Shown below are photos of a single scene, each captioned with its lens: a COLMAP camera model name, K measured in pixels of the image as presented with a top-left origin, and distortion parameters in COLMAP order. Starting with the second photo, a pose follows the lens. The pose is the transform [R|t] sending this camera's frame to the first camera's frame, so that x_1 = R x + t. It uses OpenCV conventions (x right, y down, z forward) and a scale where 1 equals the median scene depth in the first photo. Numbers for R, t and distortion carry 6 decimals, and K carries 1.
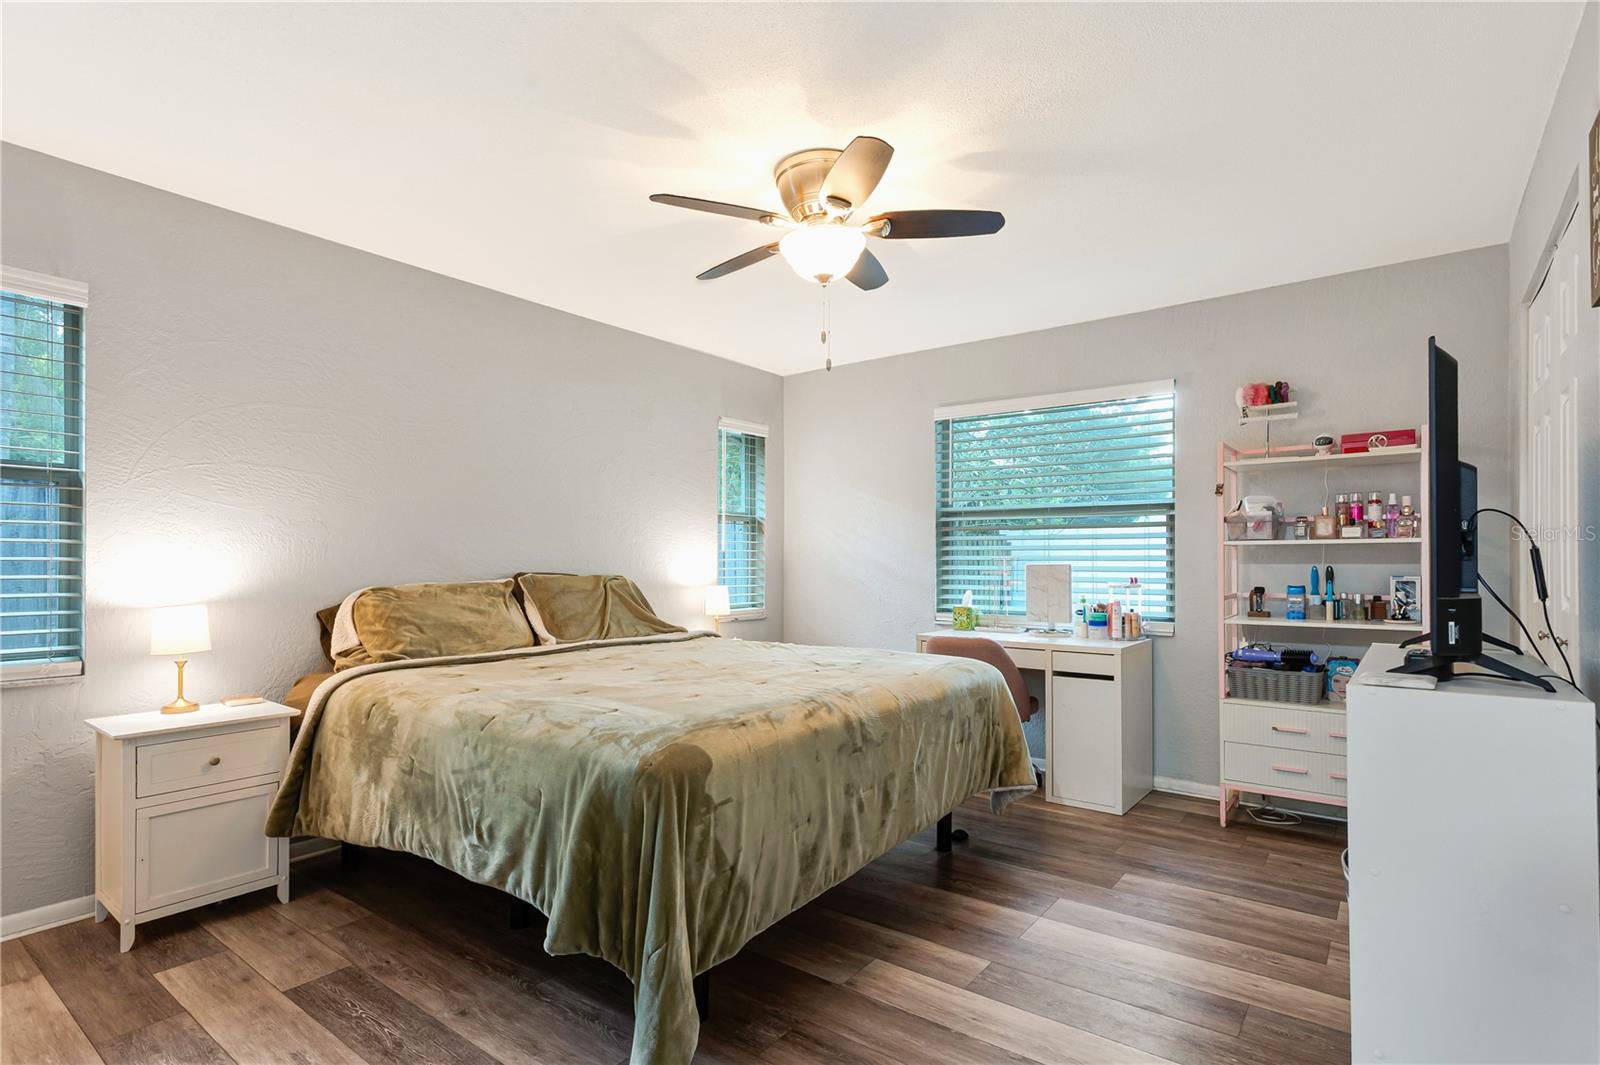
lens RADIAL K [[795.7, 0, 799.6], [0, 795.7, 556.8], [0, 0, 1]] dist [0.000405, 0.000059]
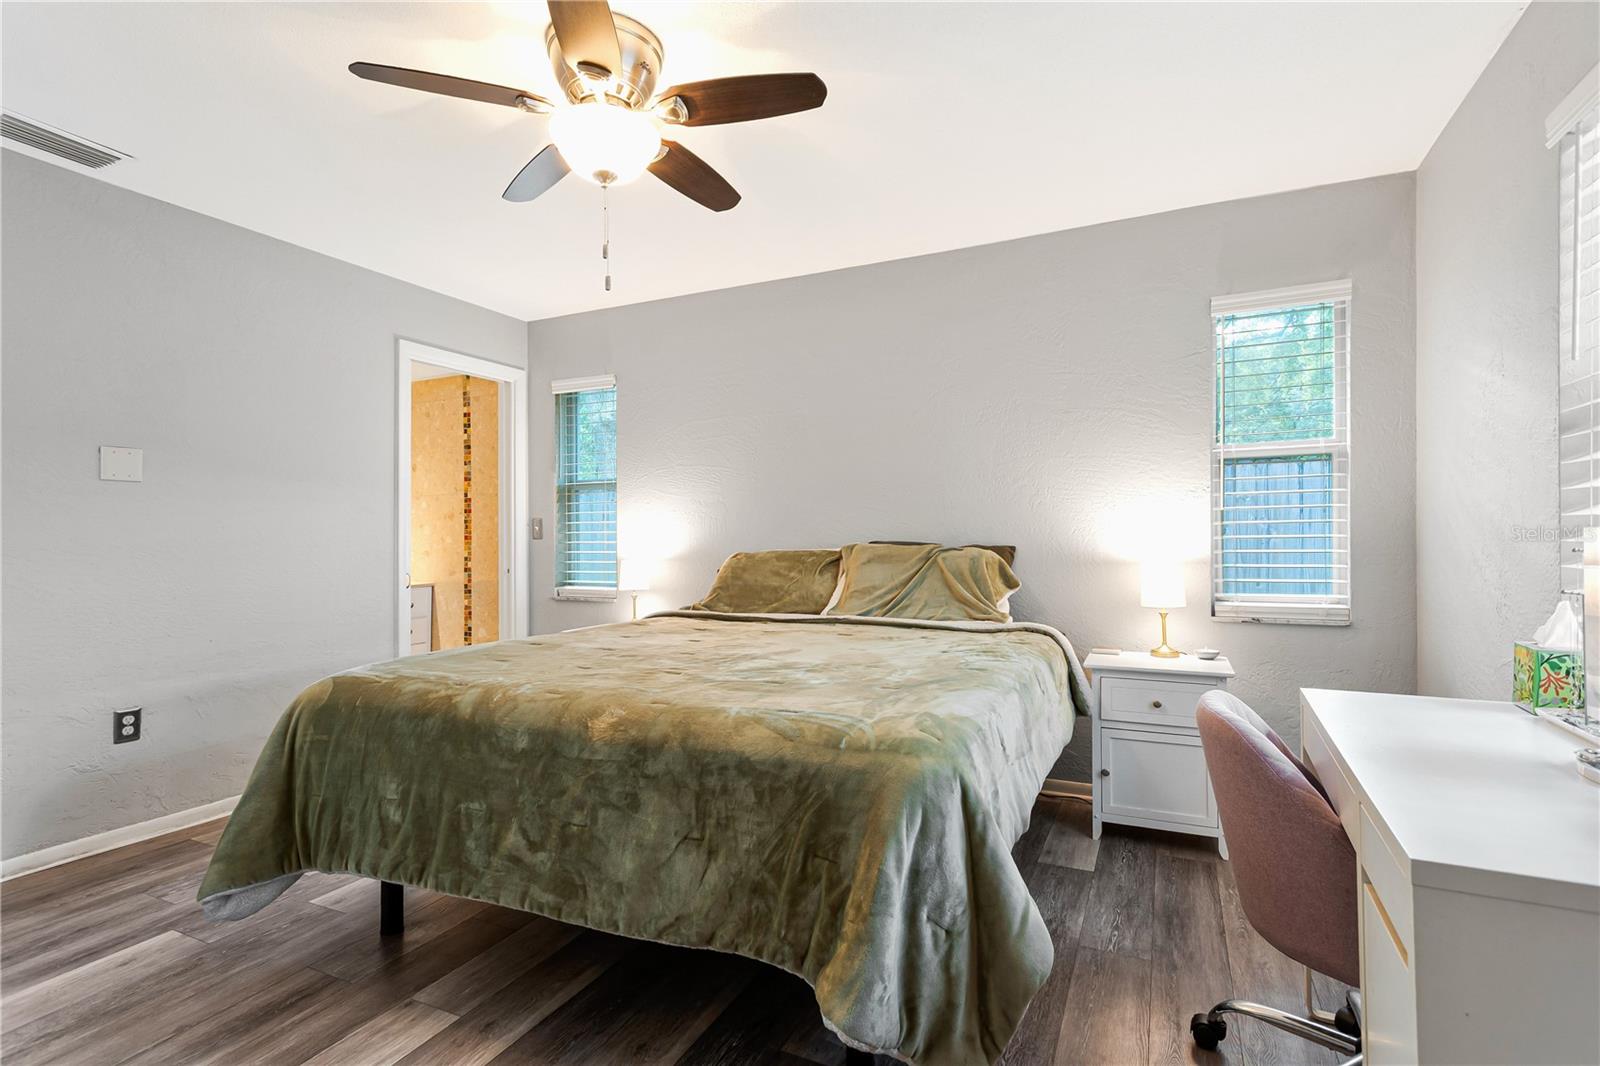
lens RADIAL K [[772.5, 0, 790.3], [0, 772.5, 537.7], [0, 0, 1]] dist [0.001090, 0.000084]
pose [[0.201743, 0.007670, -0.979408, 0.481468], [0.017986, 0.999772, 0.011534, 0.002852], [0.979273, -0.019942, 0.201559, 0.602876]]
